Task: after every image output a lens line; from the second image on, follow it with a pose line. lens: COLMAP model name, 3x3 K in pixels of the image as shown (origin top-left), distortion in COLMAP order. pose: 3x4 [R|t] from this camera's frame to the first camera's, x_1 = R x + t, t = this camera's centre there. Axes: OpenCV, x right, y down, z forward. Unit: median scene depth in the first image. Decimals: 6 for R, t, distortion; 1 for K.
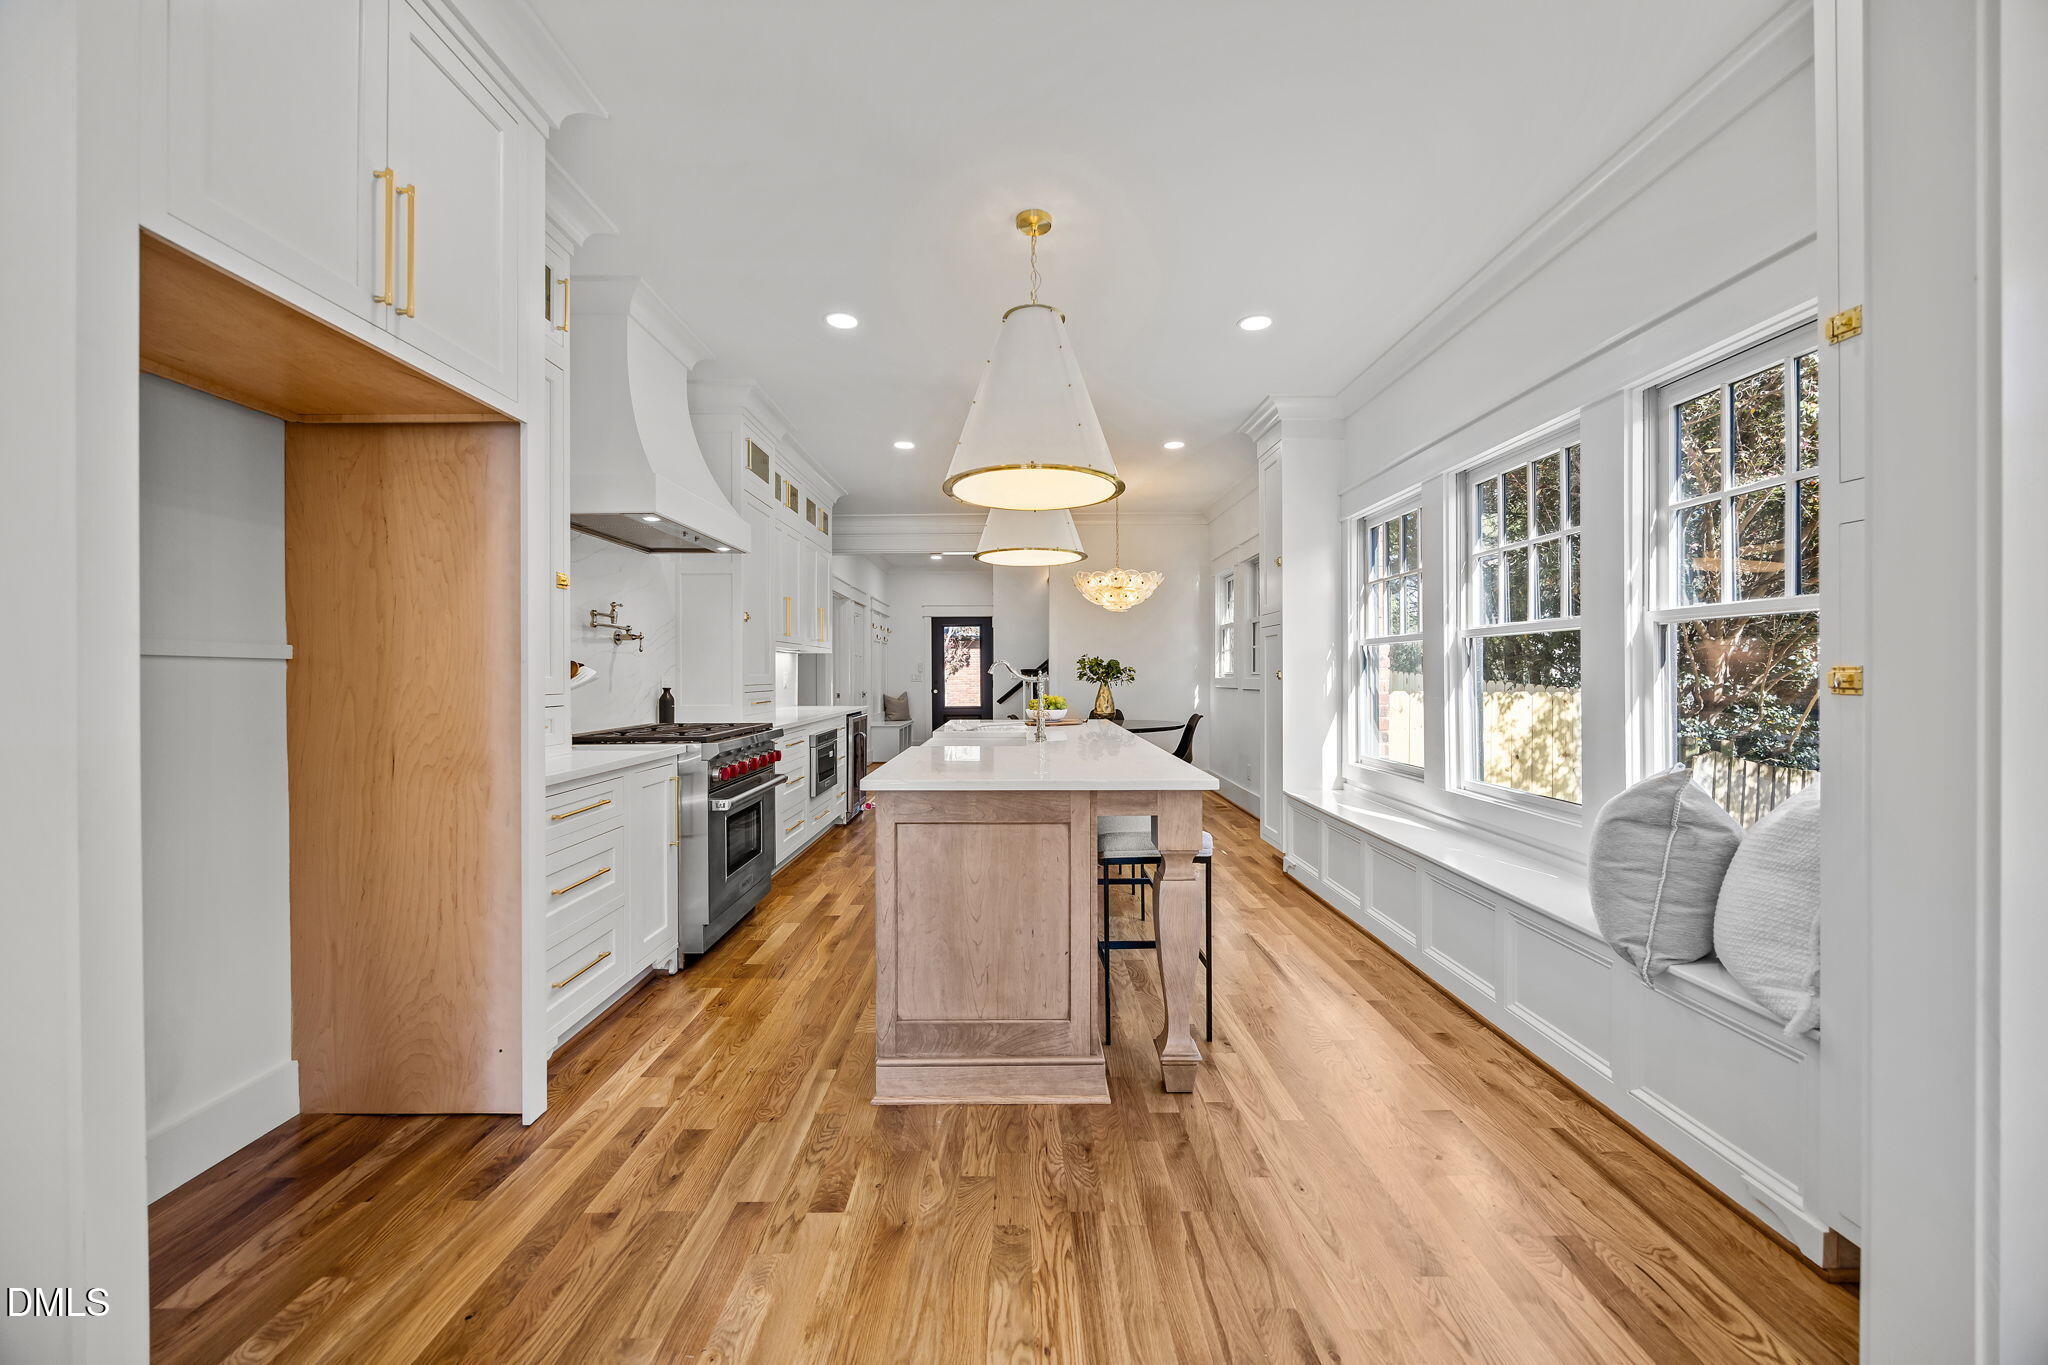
lens RADIAL K [[782.0, 0, 1023.0], [0, 782.0, 673.7], [0, 0, 1]] dist [-0.002210, 0.000667]
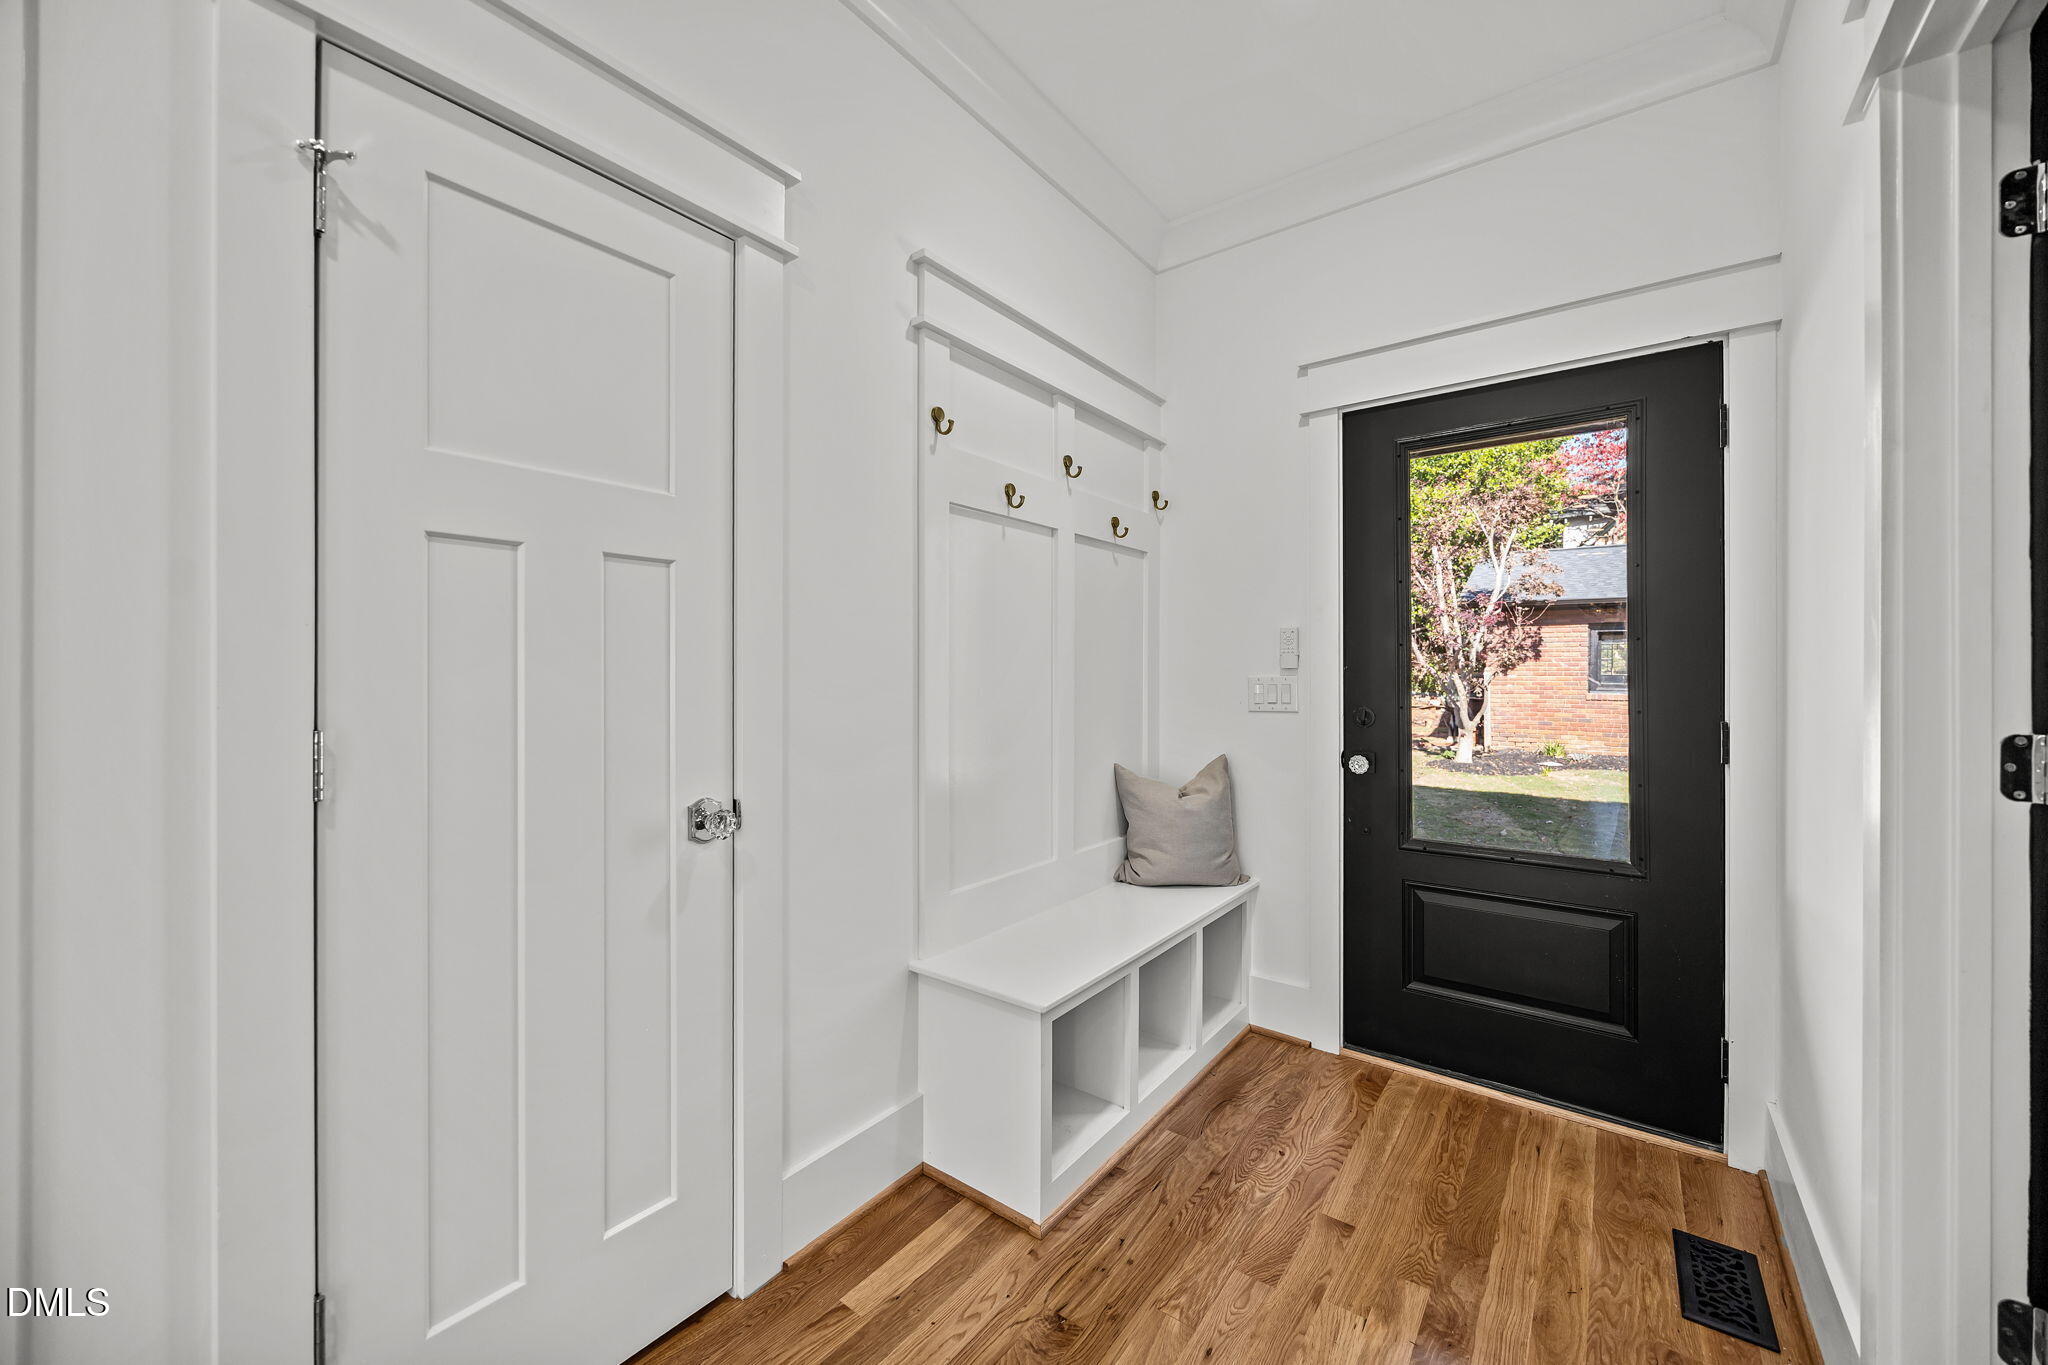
lens RADIAL K [[782.0, 0, 1019.6], [0, 782.0, 673.2], [0, 0, 1]] dist [-0.002210, 0.000667]
pose [[0.794298, 0.002466, -0.607523, -0.057457], [-0.001450, 0.999997, 0.002164, -0.001714], [0.607527, -0.000838, 0.794299, 0.773927]]
